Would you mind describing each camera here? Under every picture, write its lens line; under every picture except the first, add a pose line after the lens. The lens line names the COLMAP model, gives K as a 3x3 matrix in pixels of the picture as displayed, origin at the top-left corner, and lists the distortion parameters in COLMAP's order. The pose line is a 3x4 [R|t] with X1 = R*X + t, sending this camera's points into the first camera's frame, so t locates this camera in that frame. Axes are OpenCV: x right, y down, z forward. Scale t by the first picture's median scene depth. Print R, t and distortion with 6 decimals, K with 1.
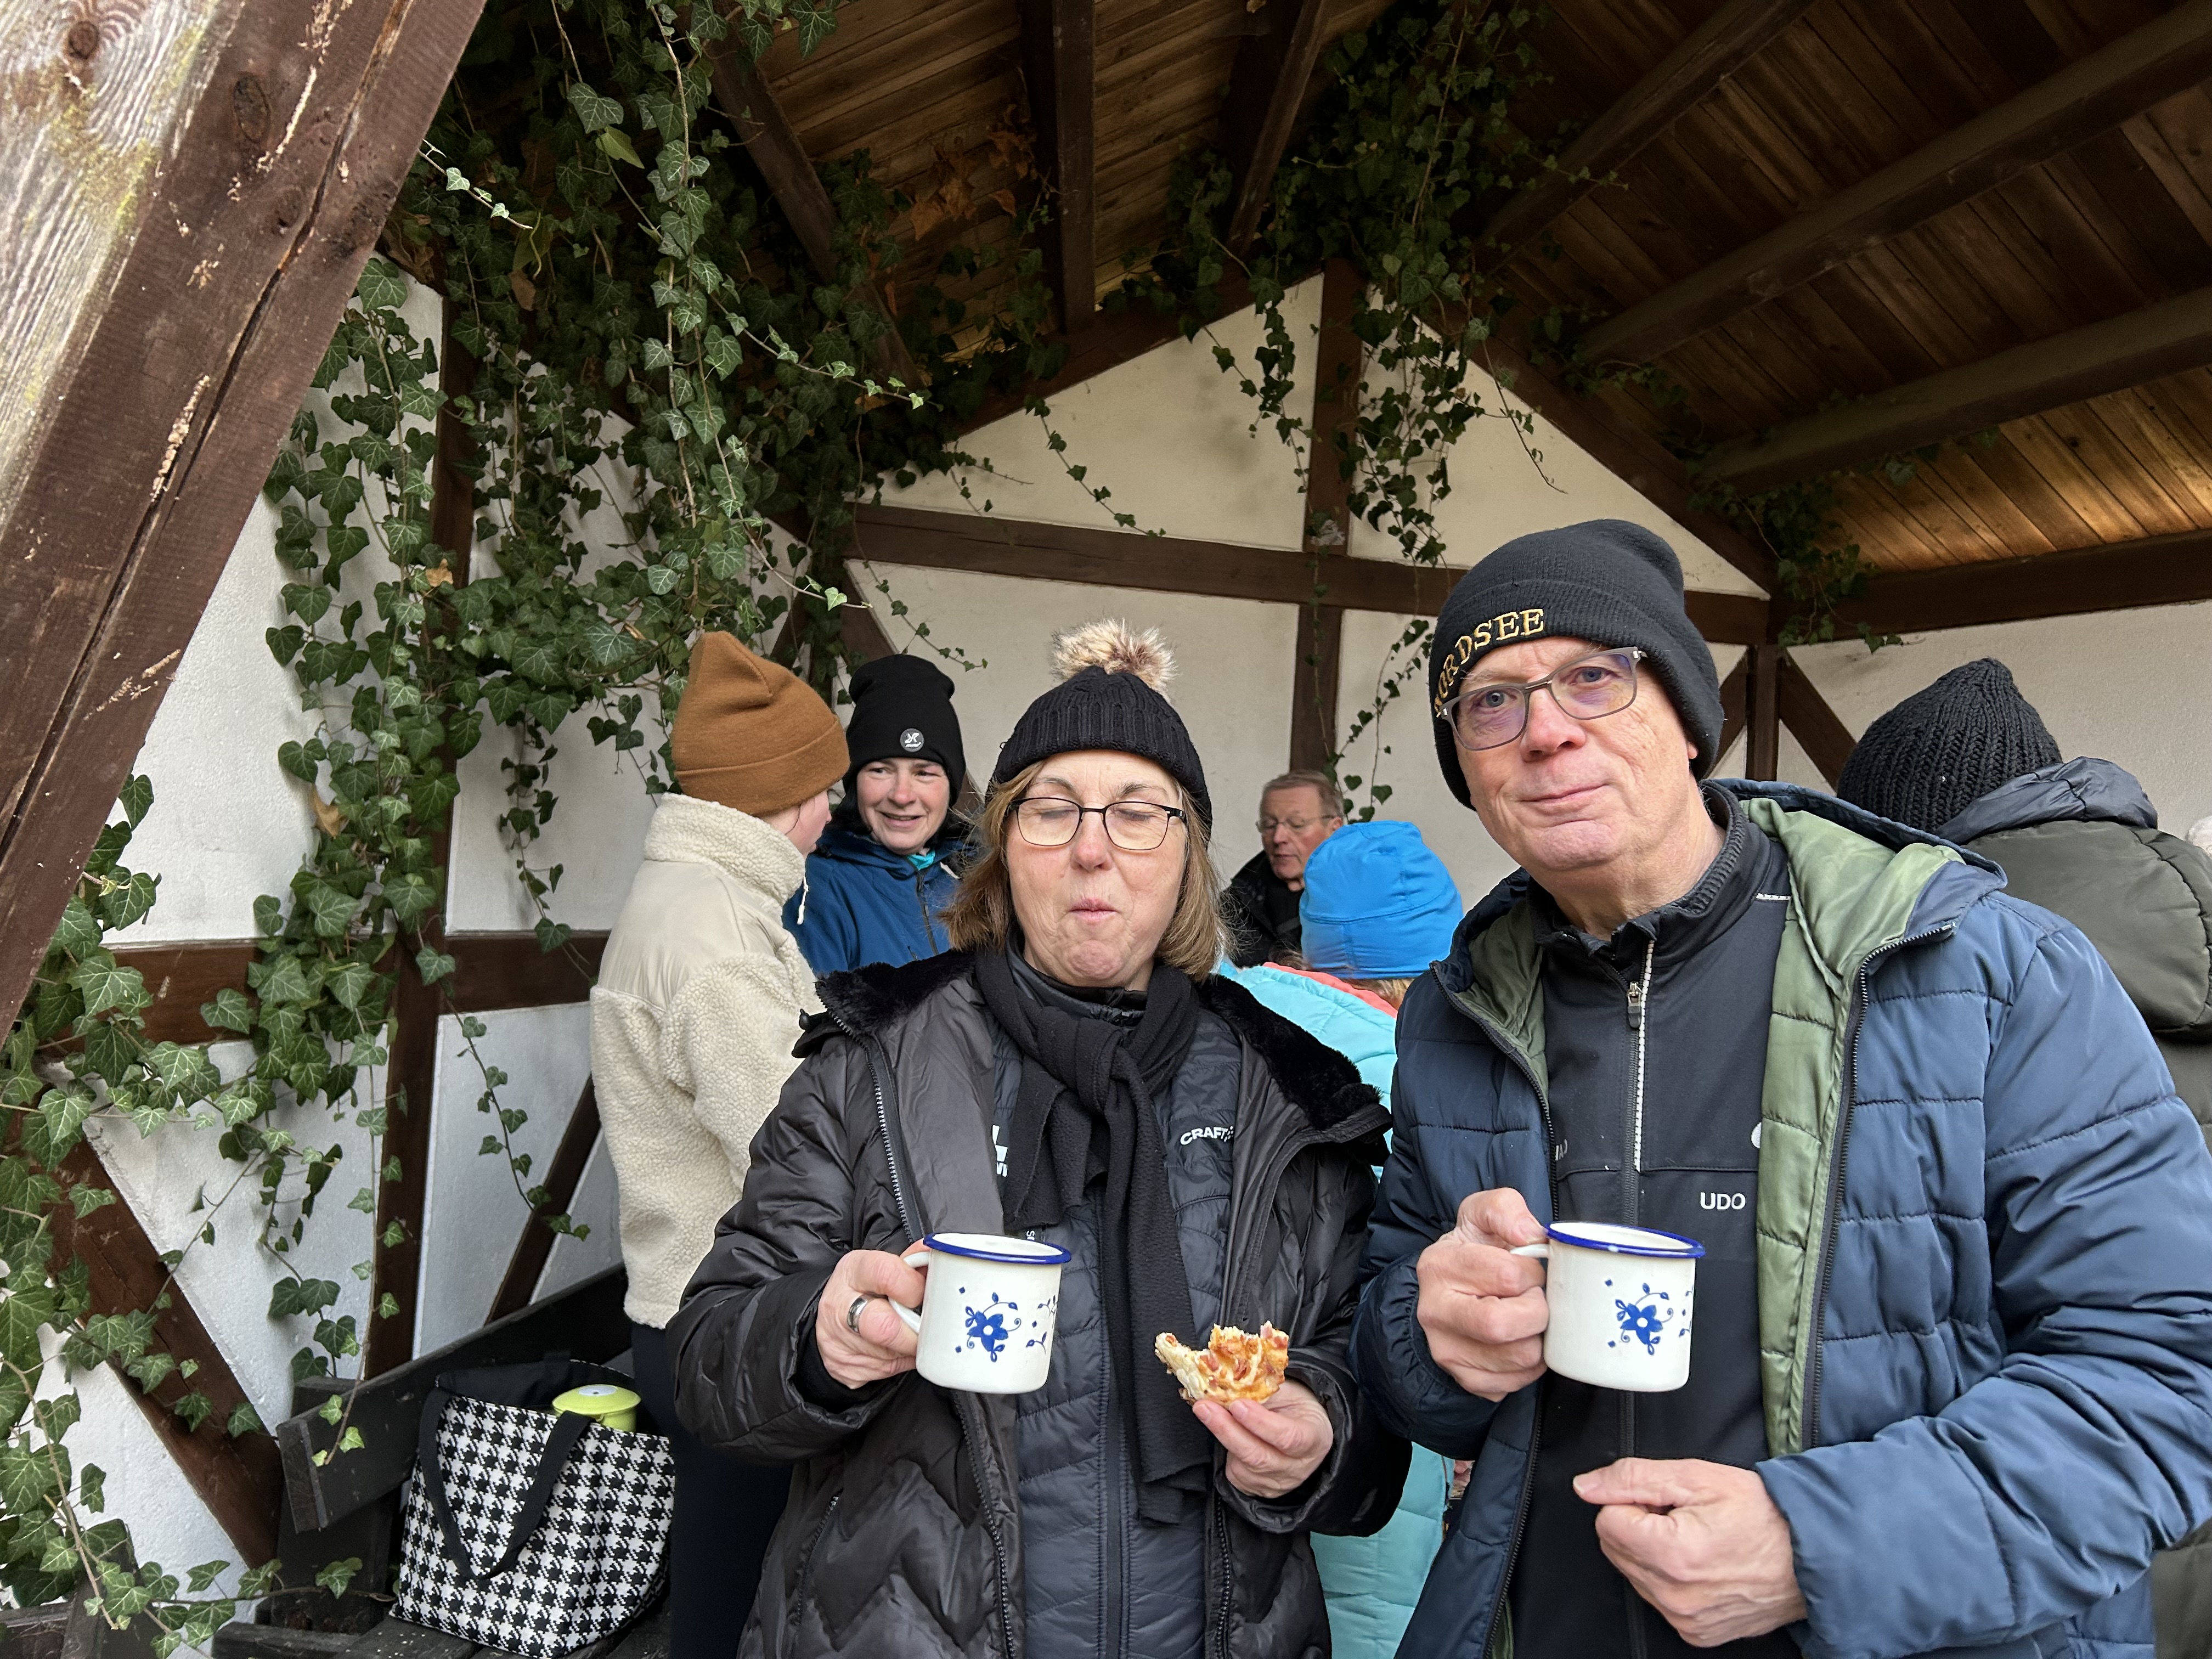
lens RADIAL K [[1680.3, 0, 1132.2], [0, 1680.3, 865.9], [0, 0, 1]] dist [0.037825, -0.041373]
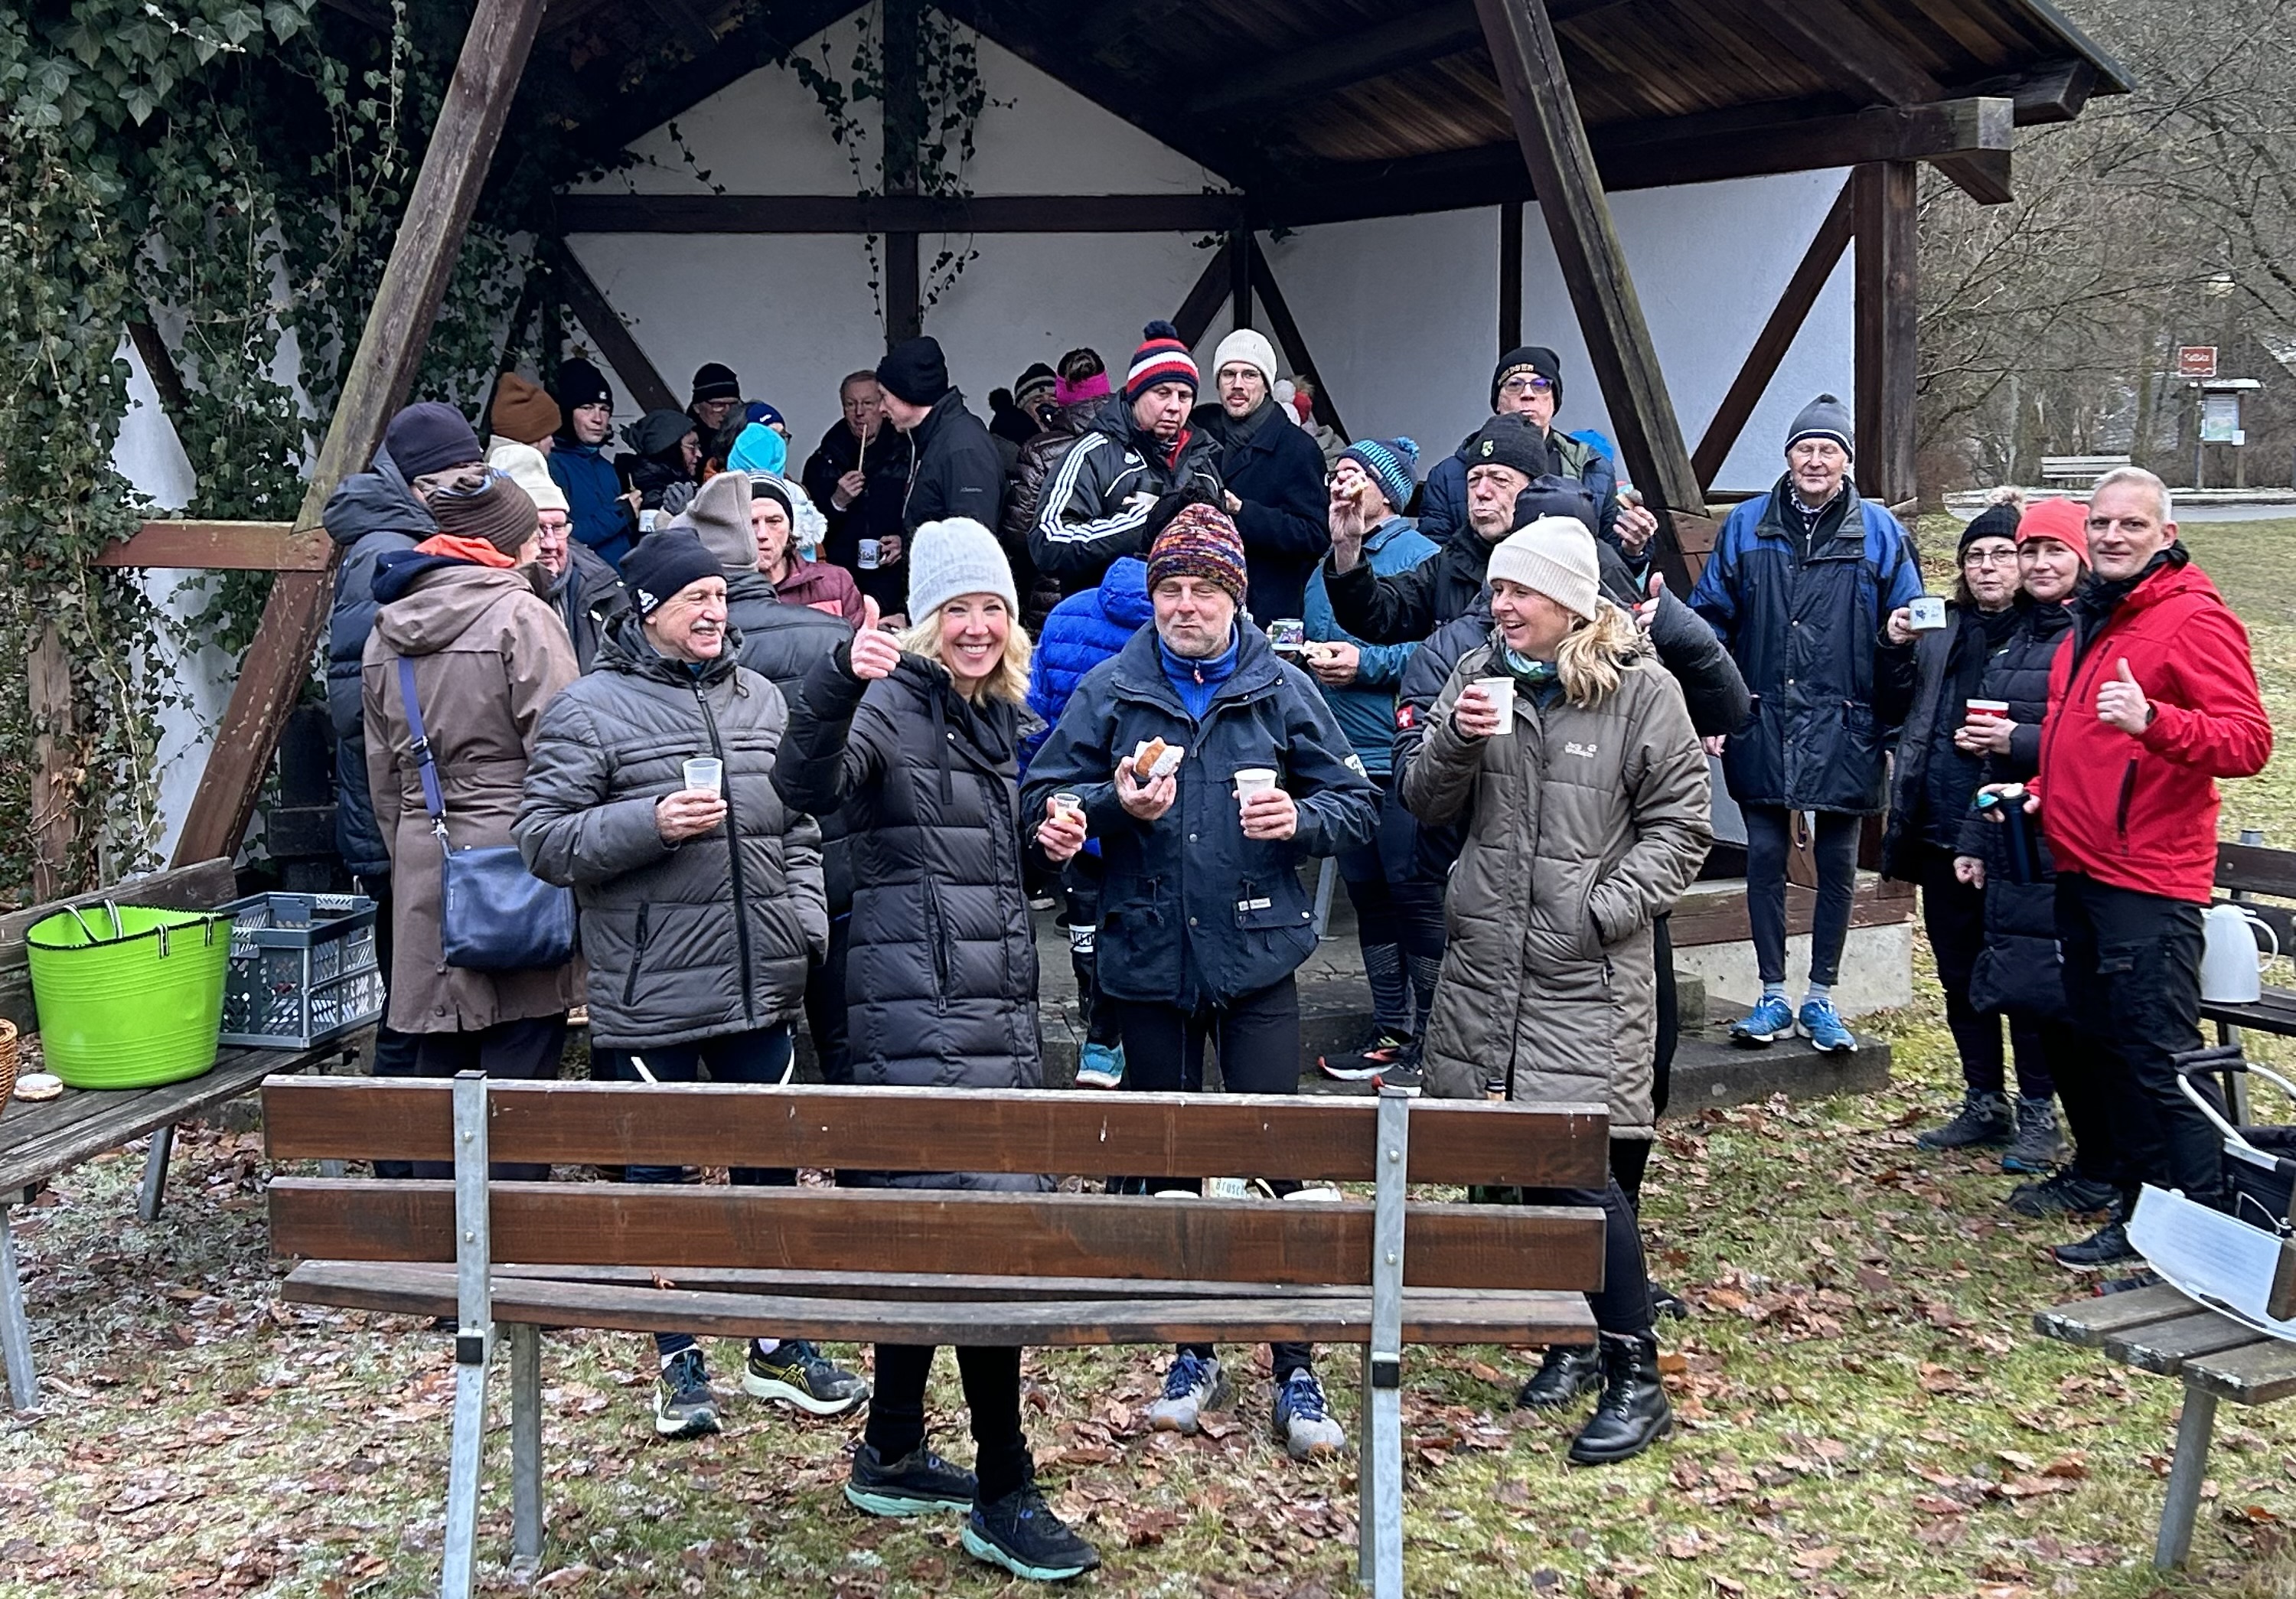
lens RADIAL K [[3137.1, 0, 1137.8], [0, 3137.1, 789.2], [0, 0, 1]] dist [-0.009442, 0.000000]
pose [[0.996249, -0.060207, -0.062157, 0.480255], [0.068311, 0.988104, 0.137783, -0.046942], [0.053122, -0.141512, 0.988510, -1.781137]]
